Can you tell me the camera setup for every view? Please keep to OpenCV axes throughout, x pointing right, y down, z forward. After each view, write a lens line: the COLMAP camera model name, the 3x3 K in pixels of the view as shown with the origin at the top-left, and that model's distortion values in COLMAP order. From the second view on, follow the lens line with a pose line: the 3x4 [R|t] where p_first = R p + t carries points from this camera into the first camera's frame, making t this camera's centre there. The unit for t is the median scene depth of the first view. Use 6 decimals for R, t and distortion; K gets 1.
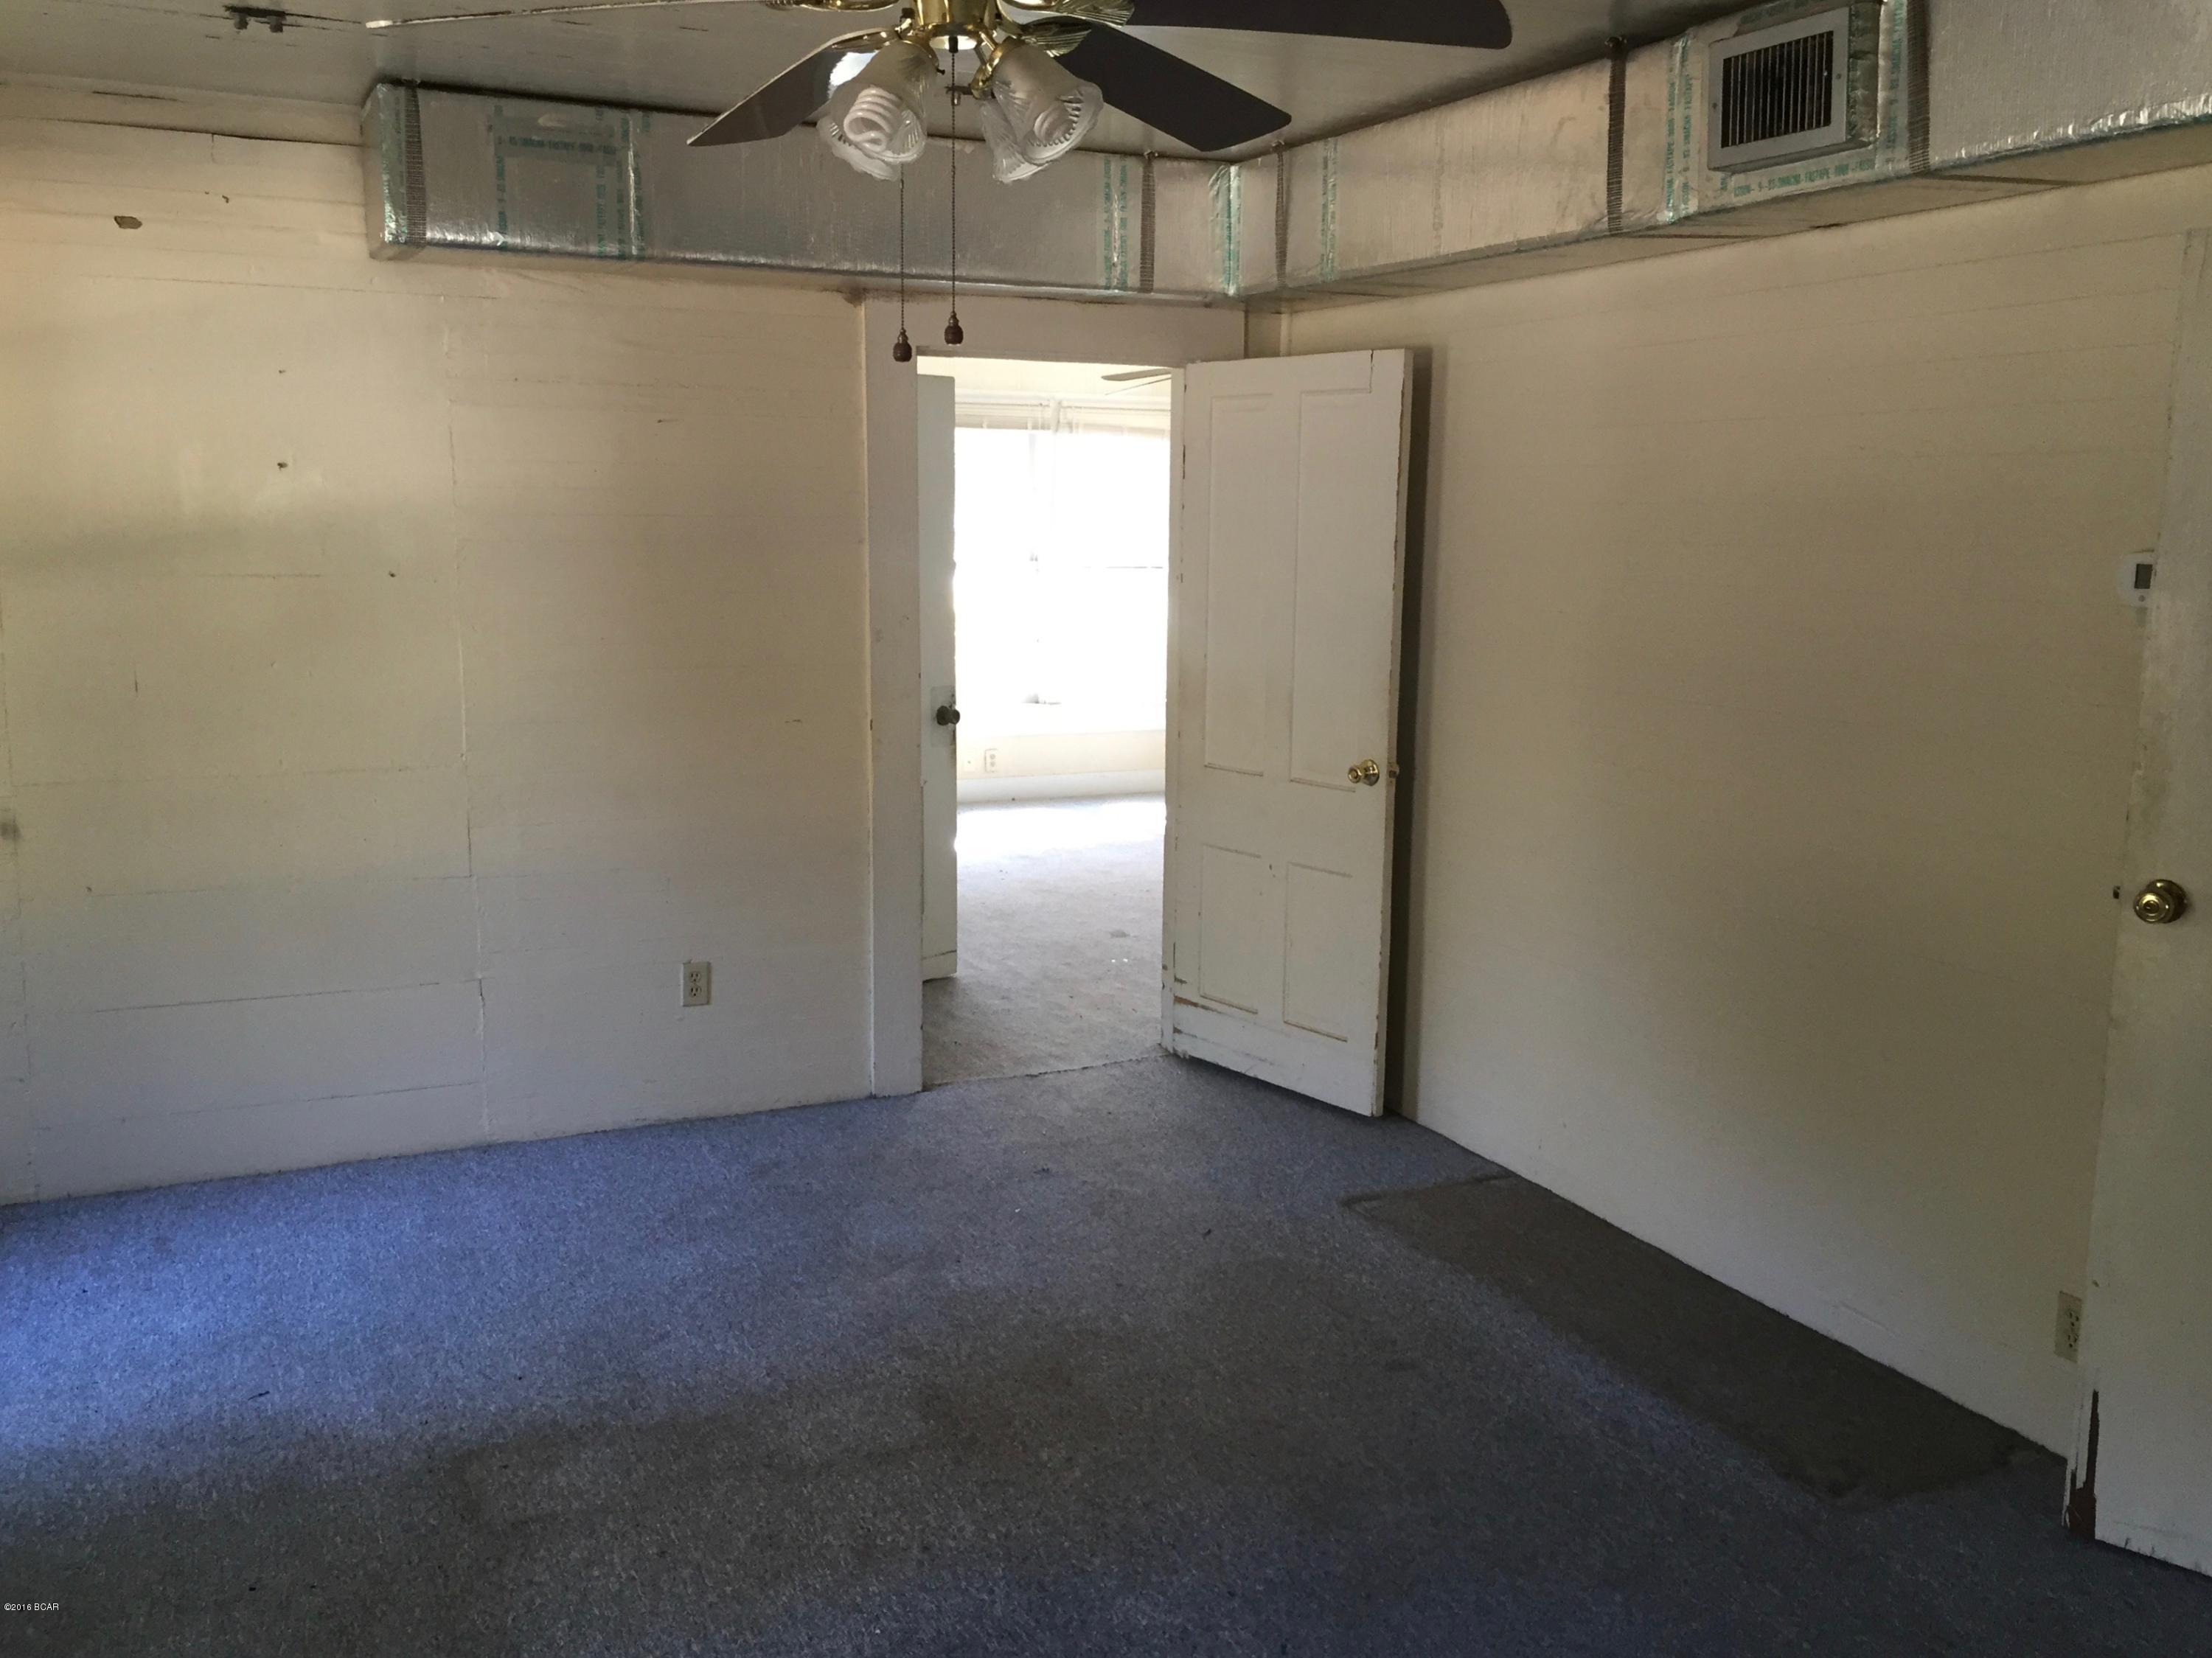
lens RADIAL K [[1906.0, 0, 1125.9], [0, 1906.0, 829.9], [0, 0, 1]] dist [0.070585, -0.054730]
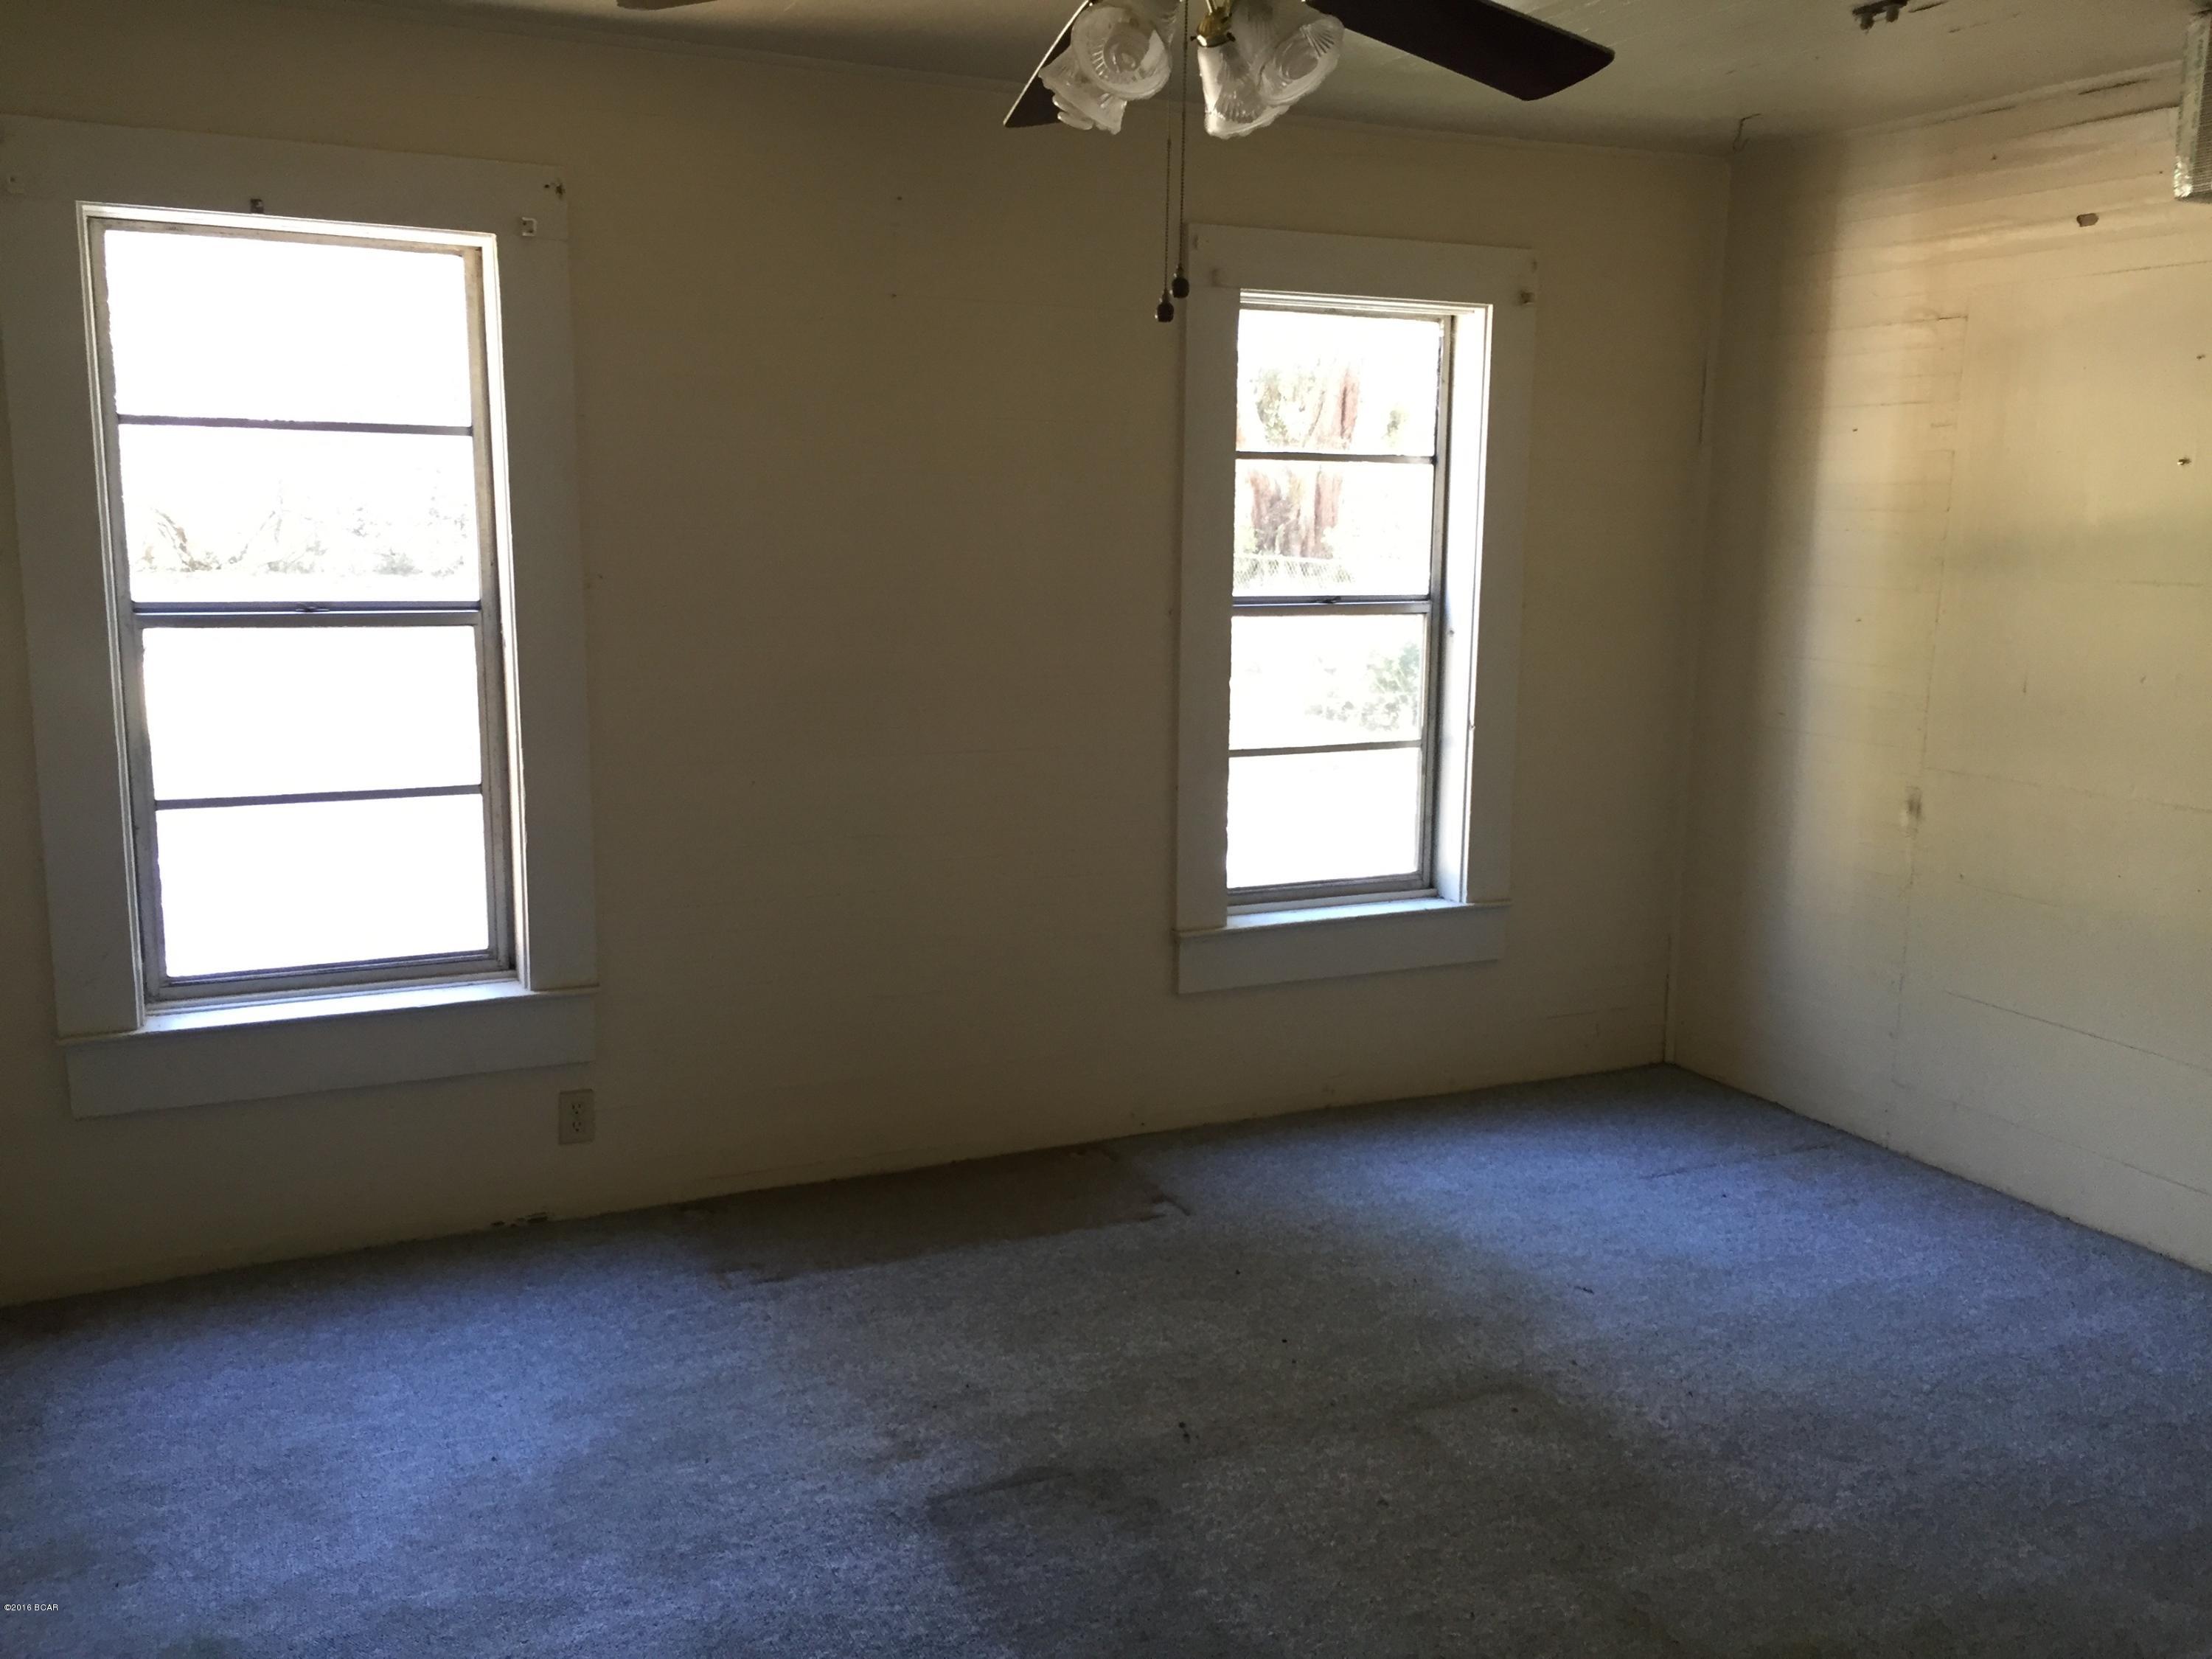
lens RADIAL K [[1906.1, 0, 1128.5], [0, 1906.1, 835.6], [0, 0, 1]] dist [0.070585, -0.054730]
pose [[0.019302, 0.163453, -0.986362, 0.586321], [-0.185577, 0.969989, 0.157108, -0.086681], [0.982440, 0.180014, 0.049055, 0.621524]]
